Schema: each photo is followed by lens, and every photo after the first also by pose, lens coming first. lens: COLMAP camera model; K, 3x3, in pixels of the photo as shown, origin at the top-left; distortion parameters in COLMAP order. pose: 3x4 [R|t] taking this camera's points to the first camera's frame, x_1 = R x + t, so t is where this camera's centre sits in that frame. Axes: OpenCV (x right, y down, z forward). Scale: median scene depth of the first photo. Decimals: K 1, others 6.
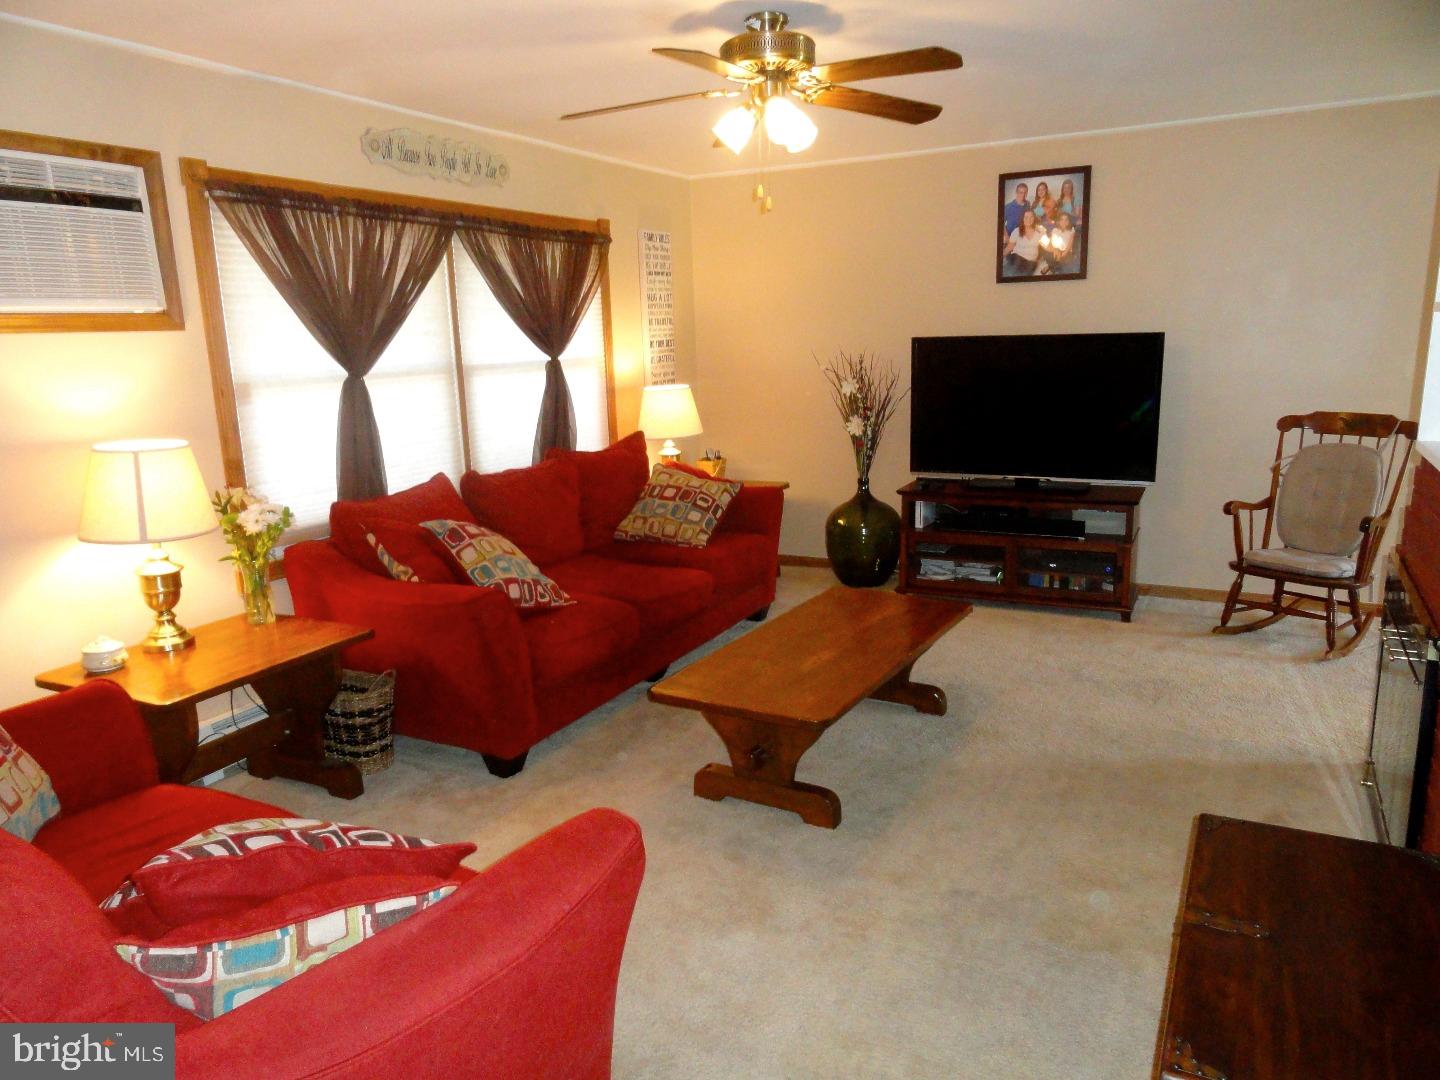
lens RADIAL K [[995.9, 0, 740.7], [0, 995.9, 536.0], [0, 0, 1]] dist [0.002790, -0.001499]
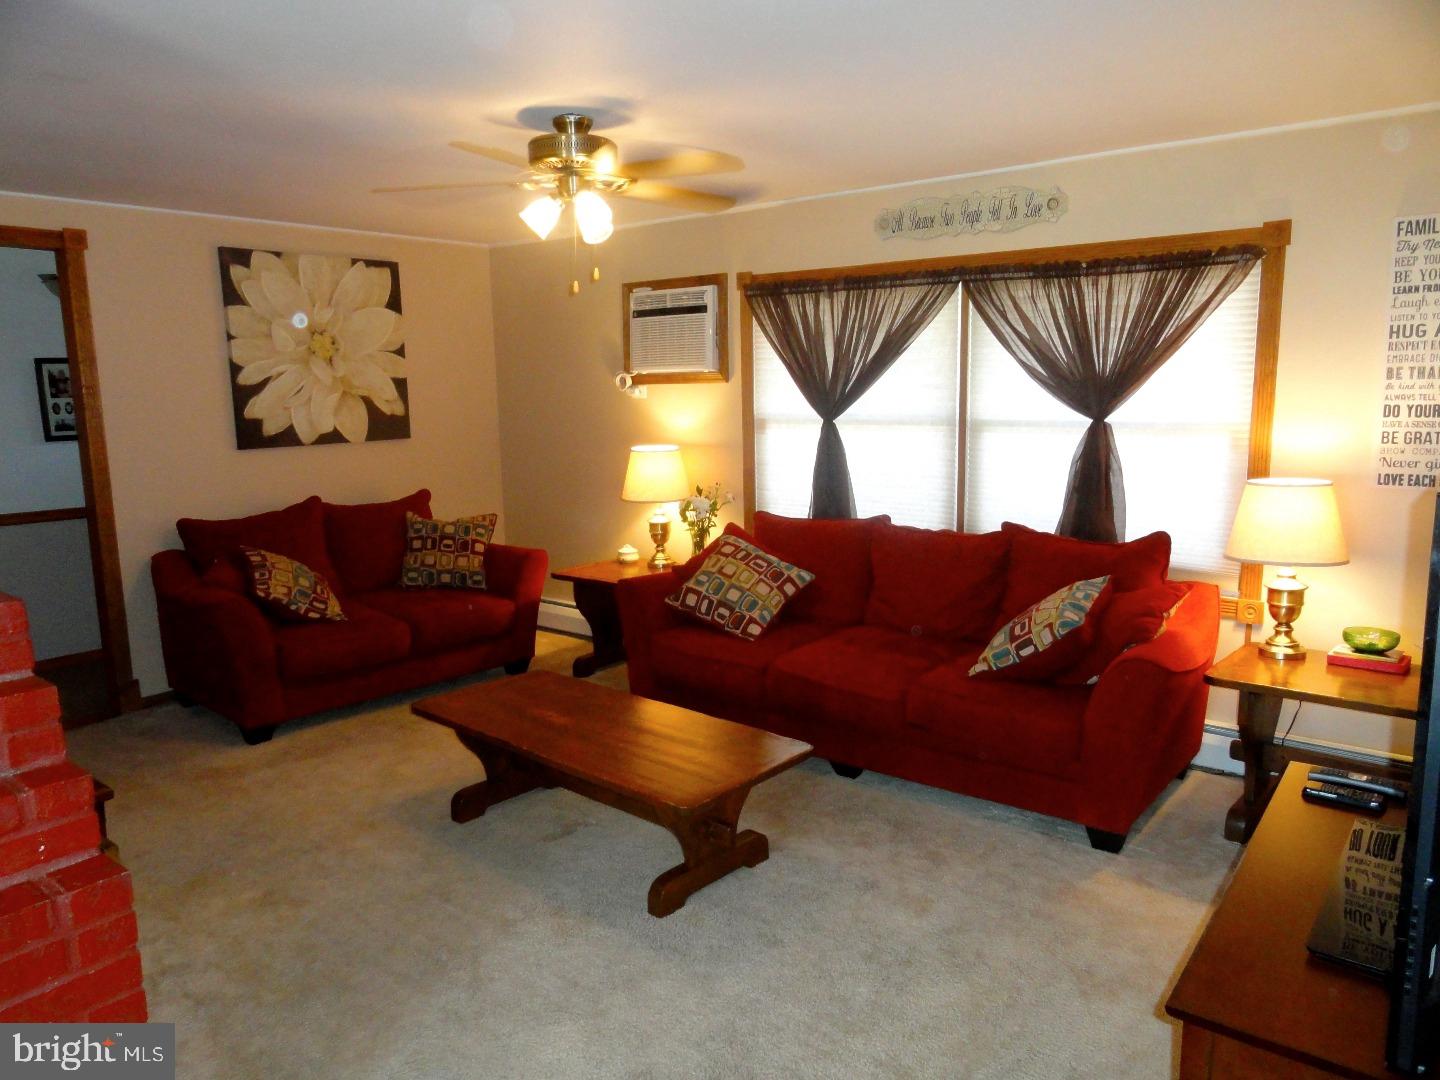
lens RADIAL K [[995.9, 0, 740.7], [0, 995.9, 536.0], [0, 0, 1]] dist [0.002790, -0.001499]
pose [[-0.185099, 0.218832, -0.958045, 0.805196], [-0.157754, 0.955632, 0.248760, -0.296010], [0.969975, 0.197180, -0.142365, 1.032083]]
